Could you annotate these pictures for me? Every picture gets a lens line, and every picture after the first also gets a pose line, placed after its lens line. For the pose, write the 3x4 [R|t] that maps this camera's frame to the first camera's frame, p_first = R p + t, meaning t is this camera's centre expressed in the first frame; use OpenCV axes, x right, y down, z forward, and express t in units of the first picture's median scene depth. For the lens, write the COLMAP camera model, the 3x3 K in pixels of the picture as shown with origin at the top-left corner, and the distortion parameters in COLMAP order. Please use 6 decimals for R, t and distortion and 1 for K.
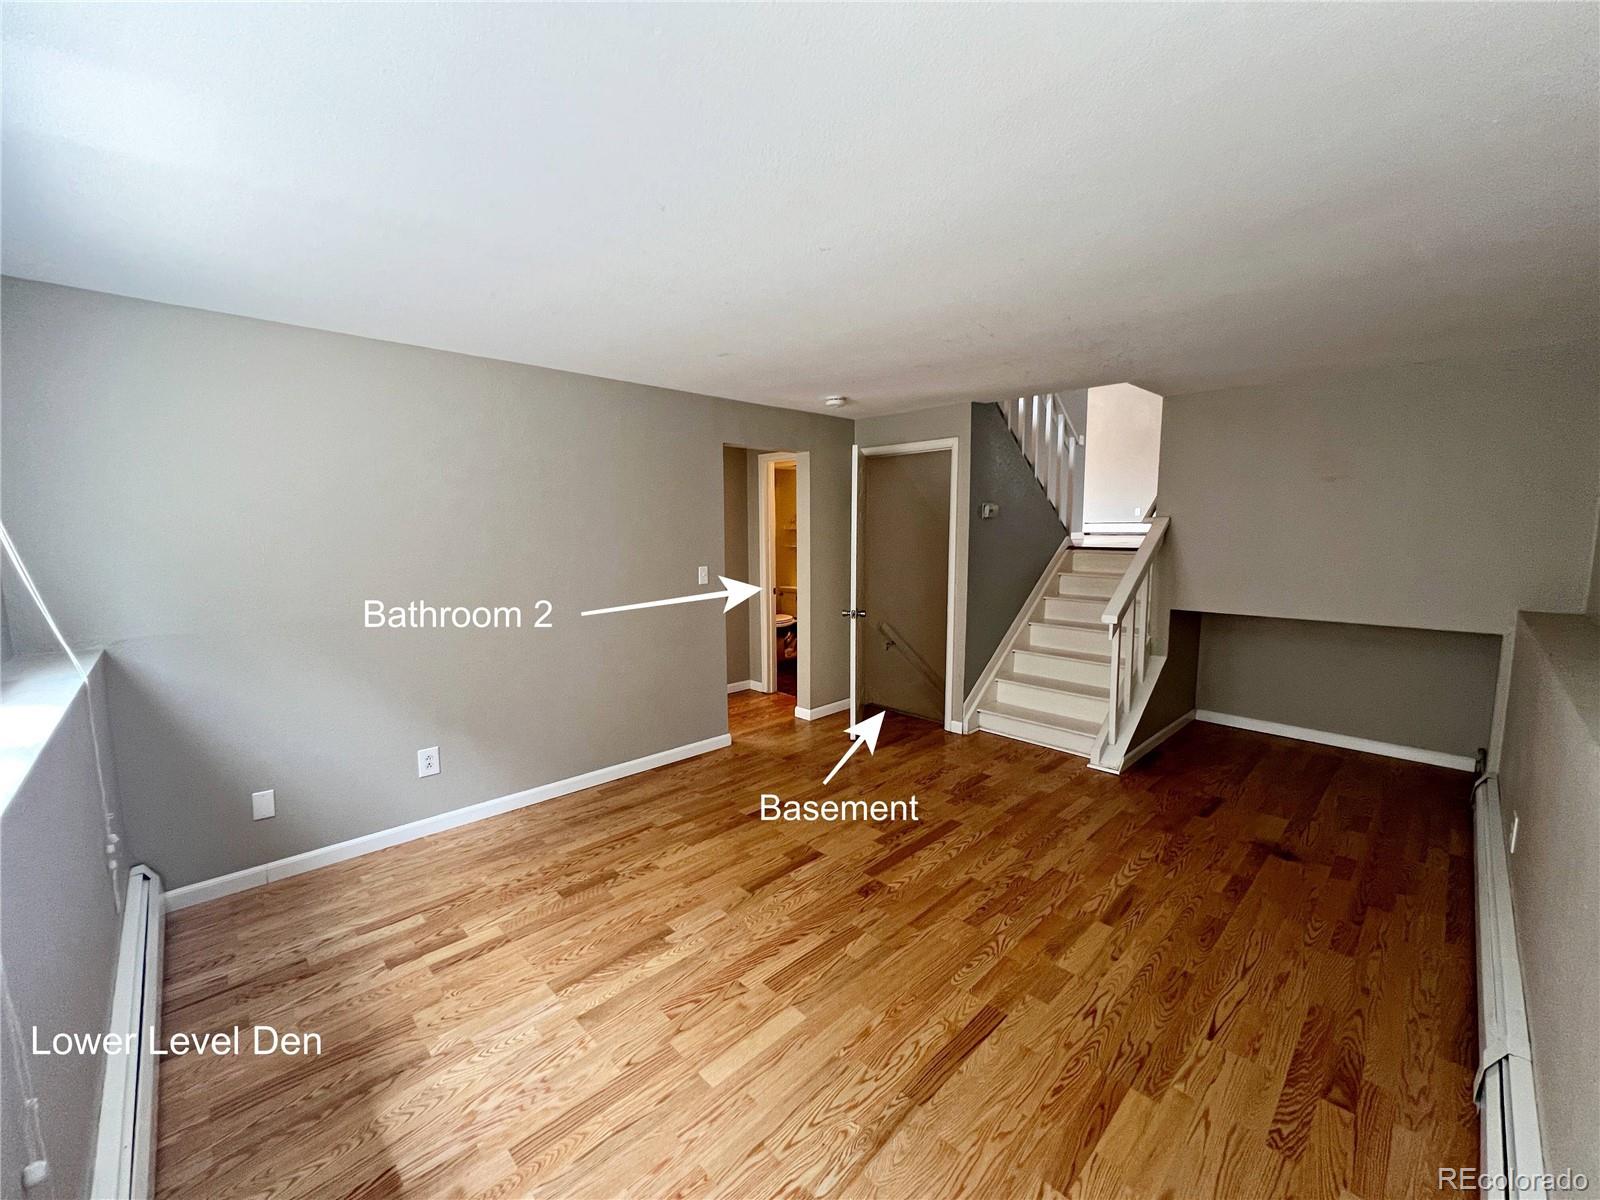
lens RADIAL K [[638.5, 0, 800.0], [0, 638.5, 600.0], [0, 0, 1]] dist [0.000229, -0.000084]
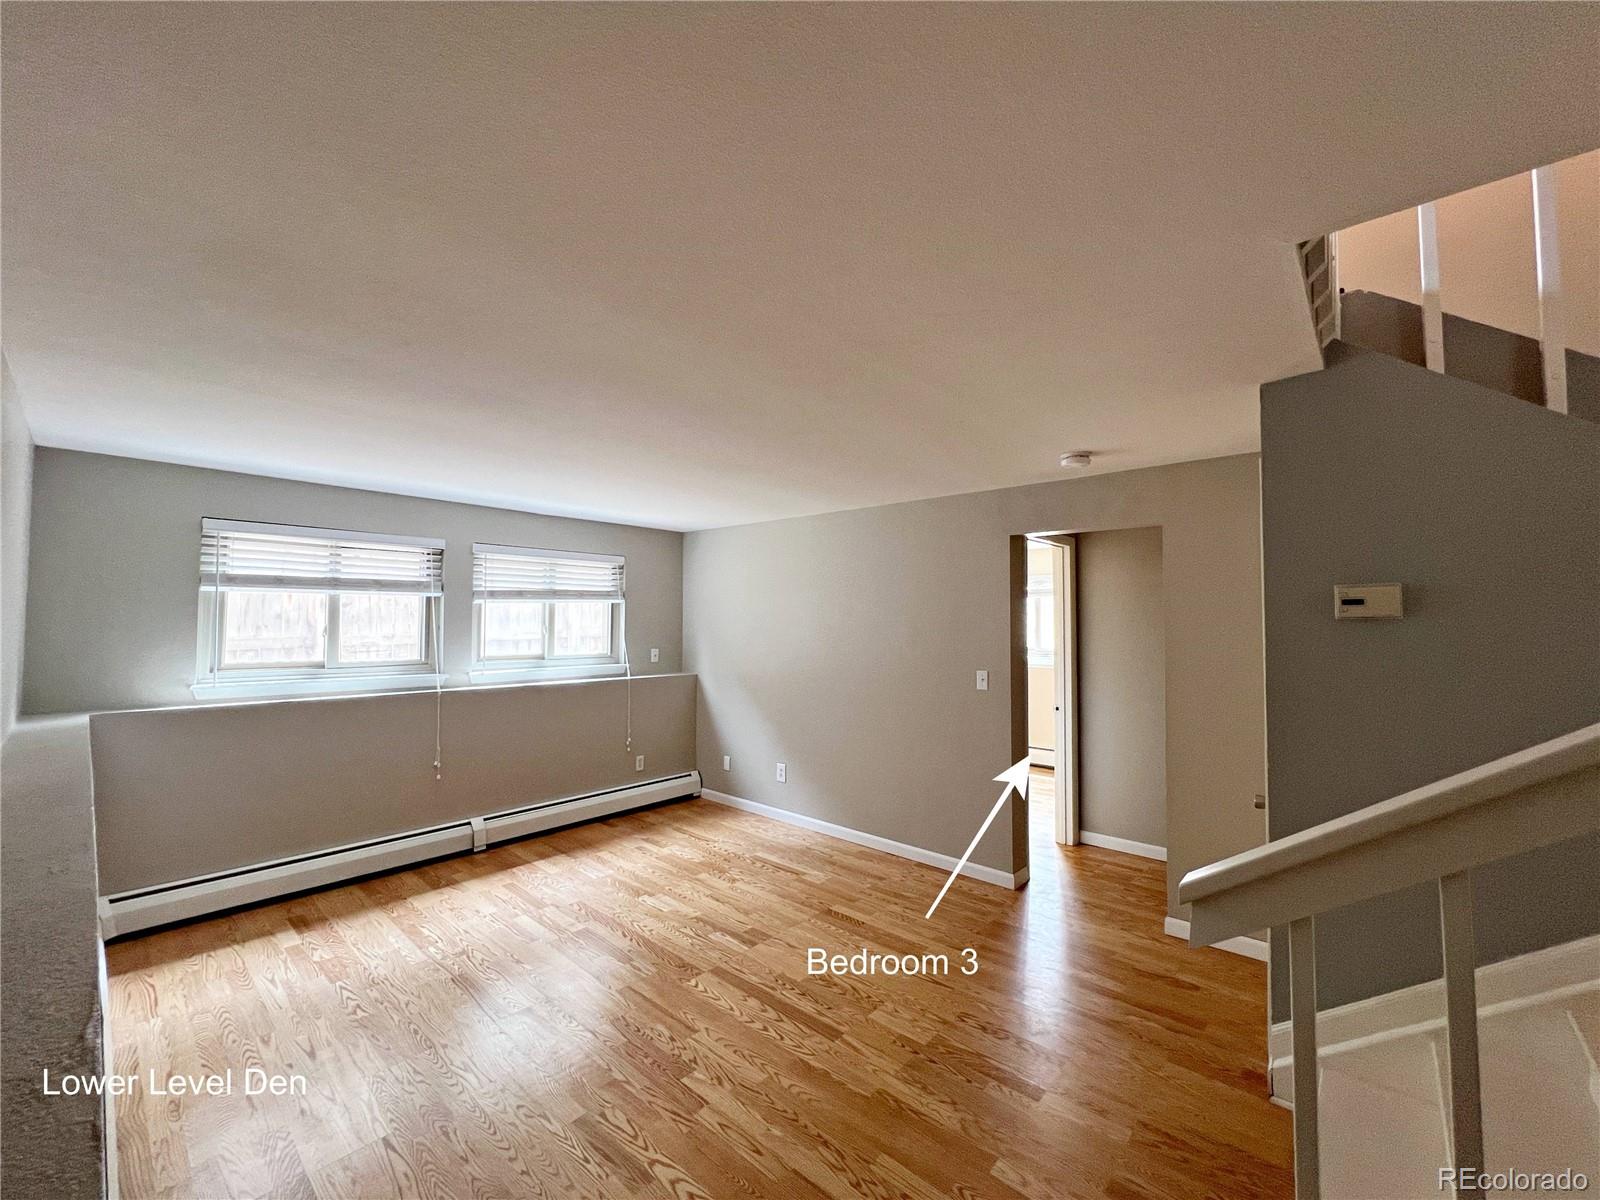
lens RADIAL K [[644.7, 0, 786.5], [0, 644.7, 597.1], [0, 0, 1]] dist [-0.002139, -0.000239]
pose [[0.061120, -0.034188, -0.997545, 1.125542], [-0.120908, 0.991800, -0.041399, -0.123119], [0.990780, 0.123141, 0.056485, 0.961281]]
